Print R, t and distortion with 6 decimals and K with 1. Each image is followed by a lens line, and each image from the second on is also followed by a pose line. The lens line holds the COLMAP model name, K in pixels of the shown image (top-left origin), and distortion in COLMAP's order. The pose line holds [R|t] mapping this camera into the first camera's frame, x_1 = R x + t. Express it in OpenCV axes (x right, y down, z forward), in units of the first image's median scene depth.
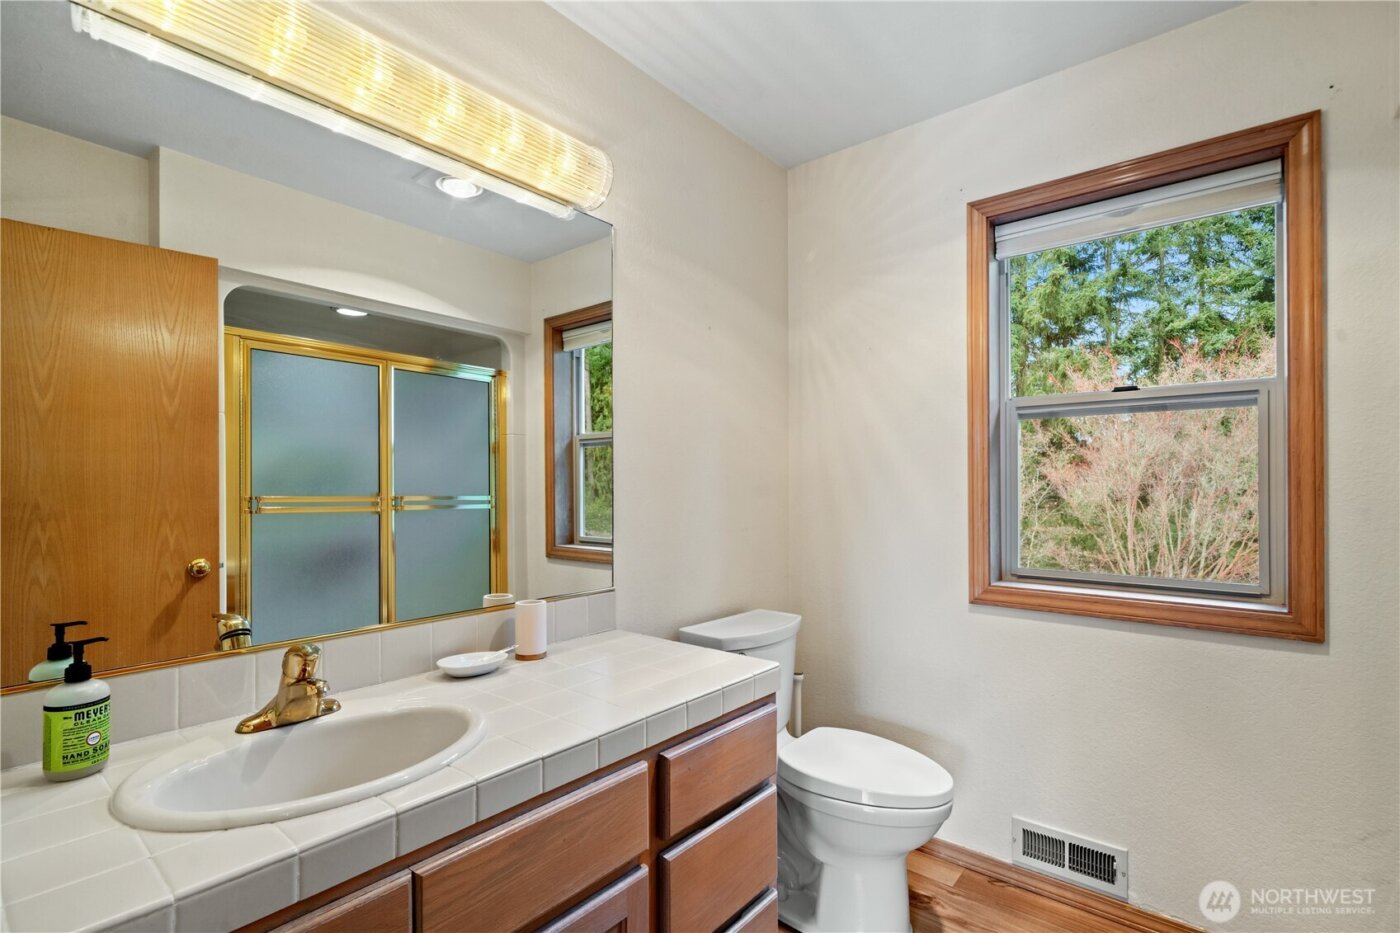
lens RADIAL K [[668.7, 0, 691.8], [0, 668.7, 477.1], [0, 0, 1]] dist [-0.000963, 0.000160]
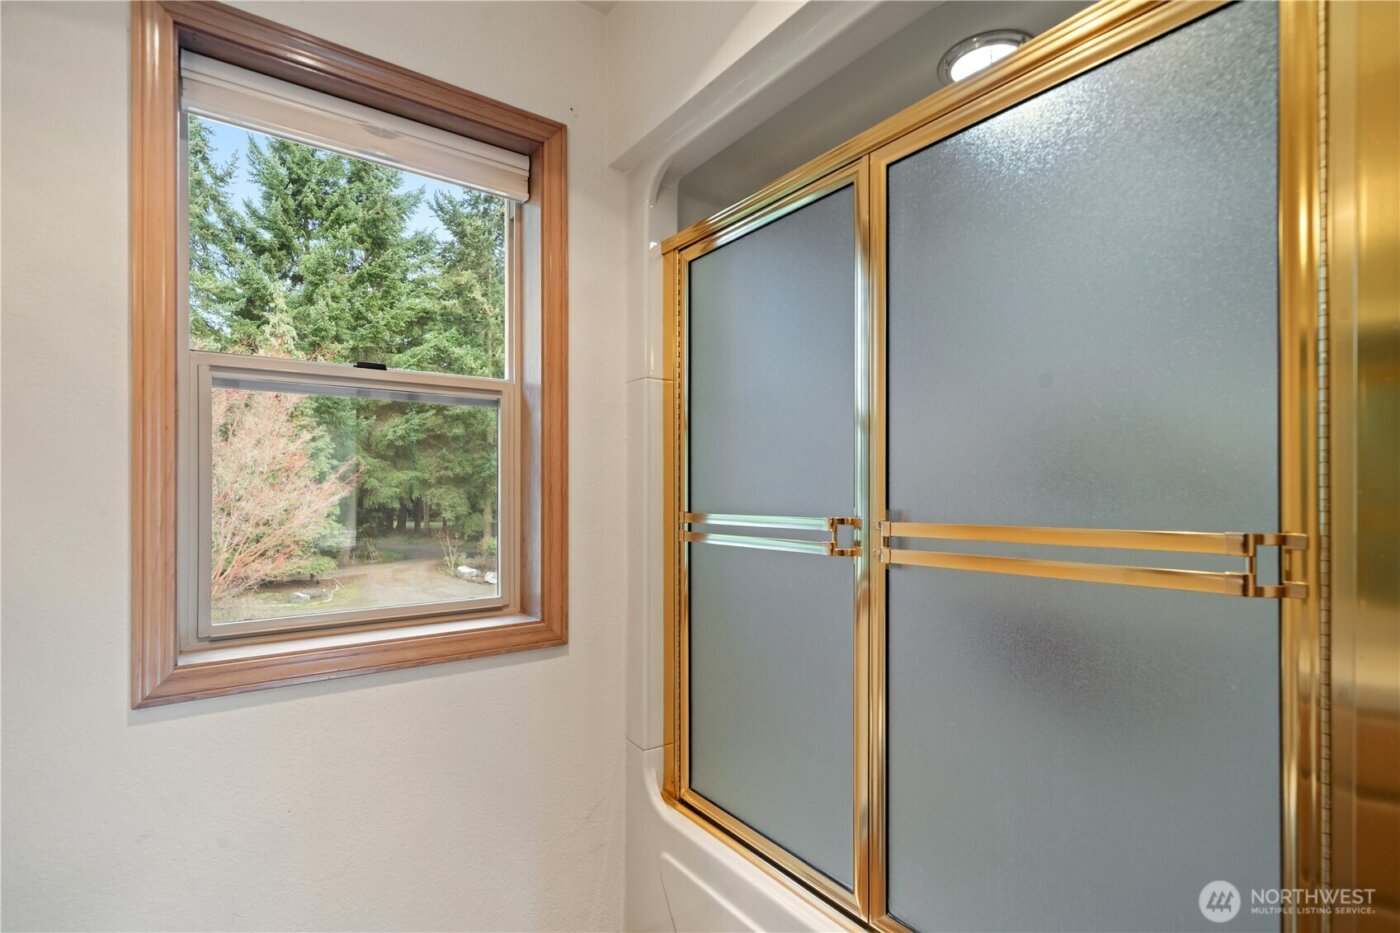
lens RADIAL K [[668.7, 0, 731.6], [0, 668.7, 486.6], [0, 0, 1]] dist [-0.000963, 0.000160]
pose [[0.232915, 0.003456, 0.972491, 0.000588], [-0.008936, 0.999959, -0.001414, 0.004227], [-0.972456, -0.008361, 0.232936, 0.477488]]
